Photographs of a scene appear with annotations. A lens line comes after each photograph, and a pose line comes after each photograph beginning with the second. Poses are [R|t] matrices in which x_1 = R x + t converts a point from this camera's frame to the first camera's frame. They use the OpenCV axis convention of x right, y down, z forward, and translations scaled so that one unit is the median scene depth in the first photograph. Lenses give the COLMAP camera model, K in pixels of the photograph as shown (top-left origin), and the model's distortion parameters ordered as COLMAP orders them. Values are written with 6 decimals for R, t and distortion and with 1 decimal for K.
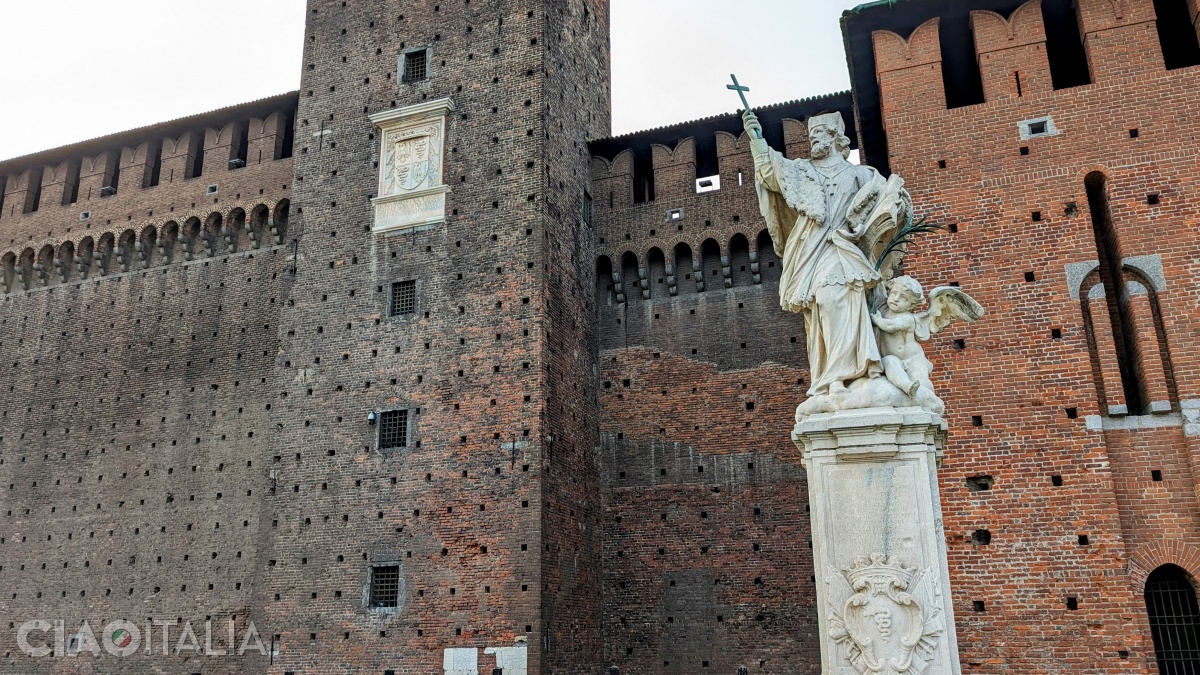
lens RADIAL K [[944.2, 0, 600.0], [0, 944.2, 337.5], [0, 0, 1]] dist [0.052763, -0.009402]
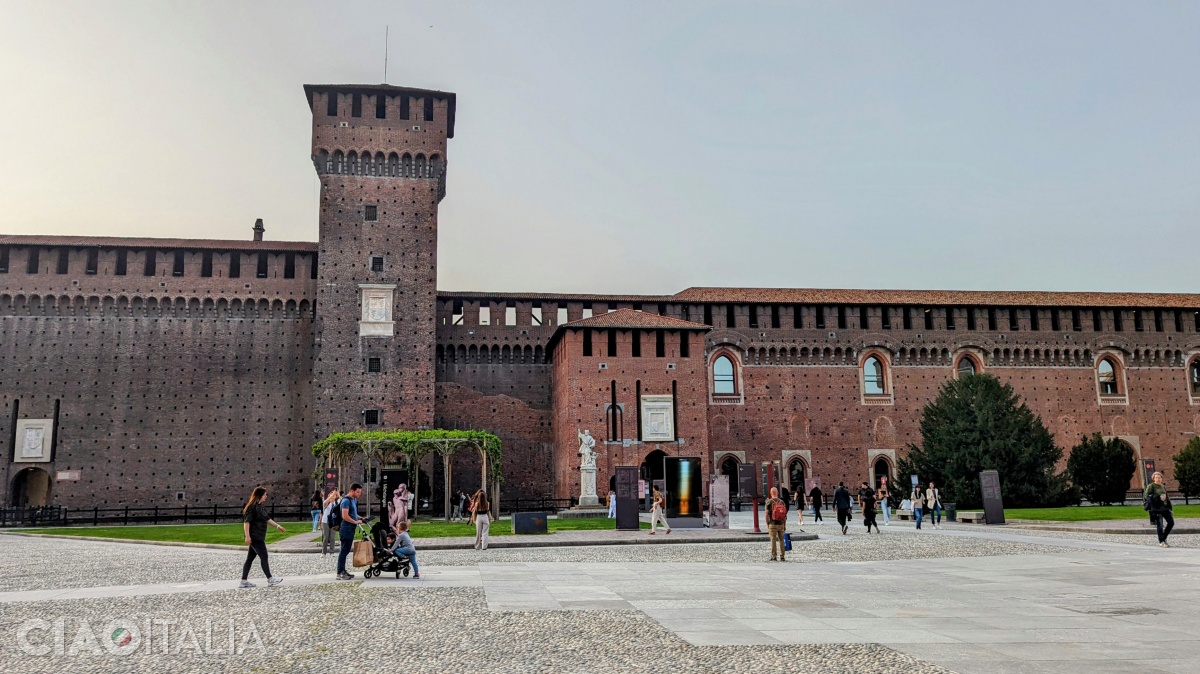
lens RADIAL K [[944.2, 0, 600.0], [0, 944.2, 337.0], [0, 0, 1]] dist [0.052763, -0.009402]
pose [[0.882016, 0.077353, 0.464828, -0.812430], [-0.139602, 0.985046, 0.100972, -0.431310], [-0.450066, -0.153950, 0.879625, -1.420289]]
